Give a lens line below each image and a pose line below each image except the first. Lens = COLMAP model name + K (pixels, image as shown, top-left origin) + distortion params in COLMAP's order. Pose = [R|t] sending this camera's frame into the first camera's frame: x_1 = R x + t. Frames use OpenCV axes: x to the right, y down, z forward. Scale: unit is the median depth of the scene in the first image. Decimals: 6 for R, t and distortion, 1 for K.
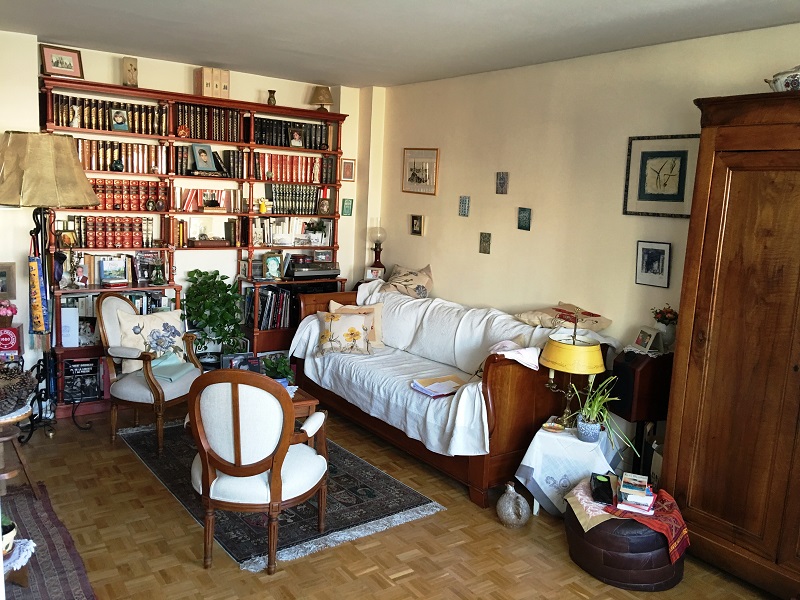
lens RADIAL K [[695.9, 0, 402.4], [0, 695.9, 301.0], [0, 0, 1]] dist [0.082126, -0.051762]
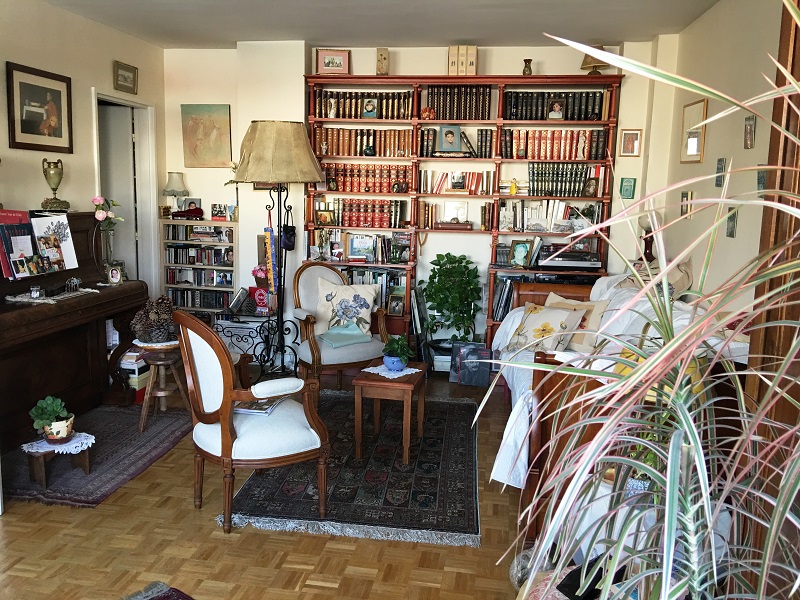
lens RADIAL K [[695.9, 0, 400.9], [0, 695.9, 298.2], [0, 0, 1]] dist [0.082126, -0.051762]
pose [[0.714401, 0.077024, -0.695484, 0.384477], [-0.102996, 0.994672, 0.004362, 0.022801], [0.692115, 0.068516, 0.718528, 0.271955]]
